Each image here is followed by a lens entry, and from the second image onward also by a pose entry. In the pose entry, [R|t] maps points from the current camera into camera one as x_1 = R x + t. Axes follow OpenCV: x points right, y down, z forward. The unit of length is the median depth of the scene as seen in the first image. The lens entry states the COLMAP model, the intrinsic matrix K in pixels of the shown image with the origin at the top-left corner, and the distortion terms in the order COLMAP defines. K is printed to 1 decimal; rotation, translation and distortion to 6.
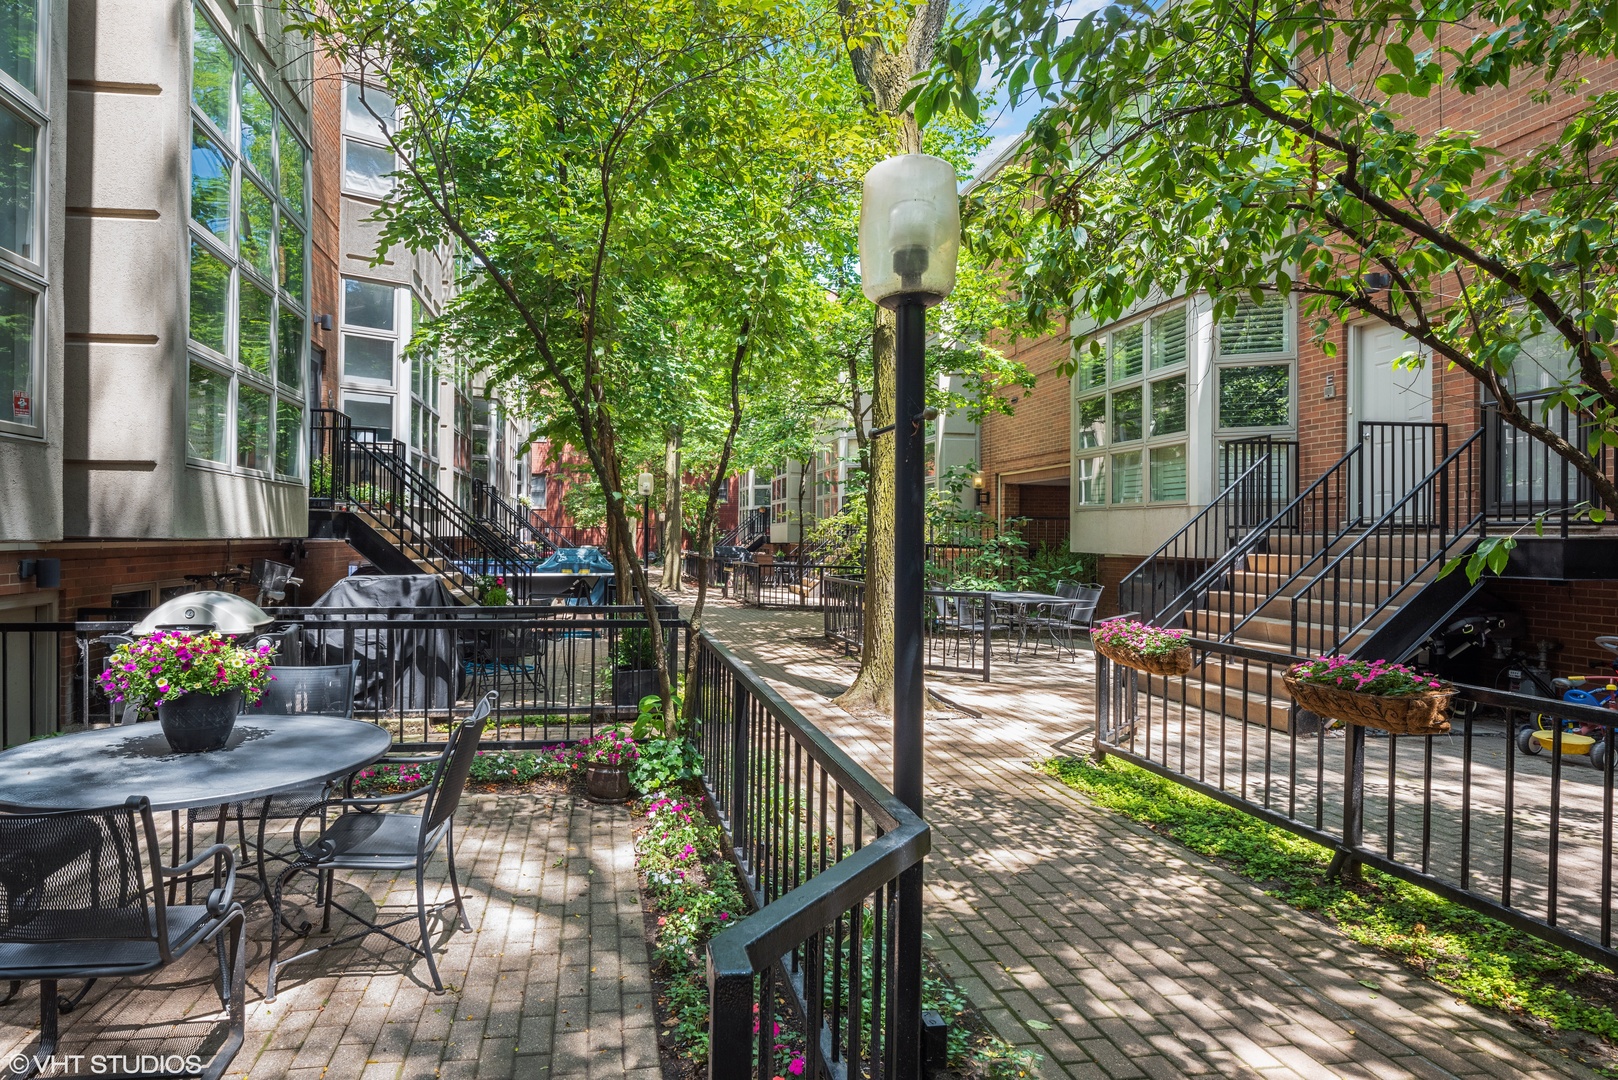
lens RADIAL K [[922.5, 0, 771.5], [0, 922.5, 539.7], [0, 0, 1]] dist [0.001721, -0.000113]
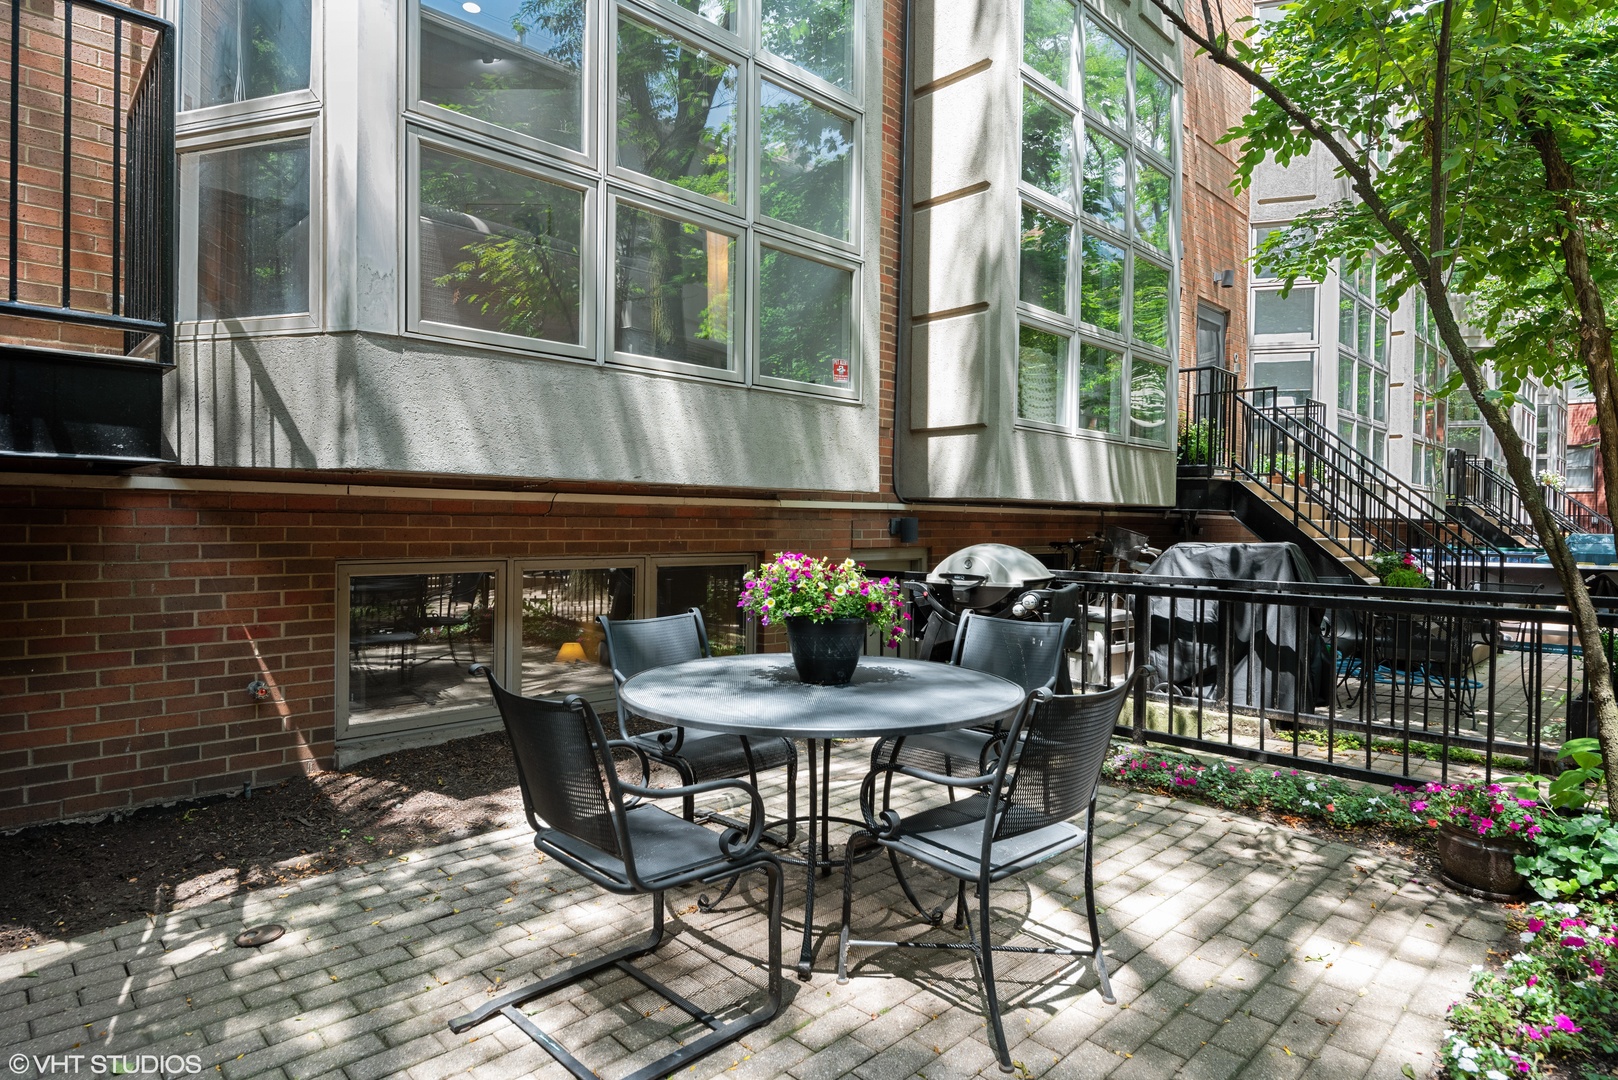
lens RADIAL K [[922.5, 0, 771.5], [0, 922.5, 539.7], [0, 0, 1]] dist [0.001721, -0.000113]
pose [[0.552975, 0.009976, -0.833138, 0.057032], [-0.008015, 0.999946, 0.006654, 0.035083], [0.833159, 0.002998, 0.553025, 0.195886]]
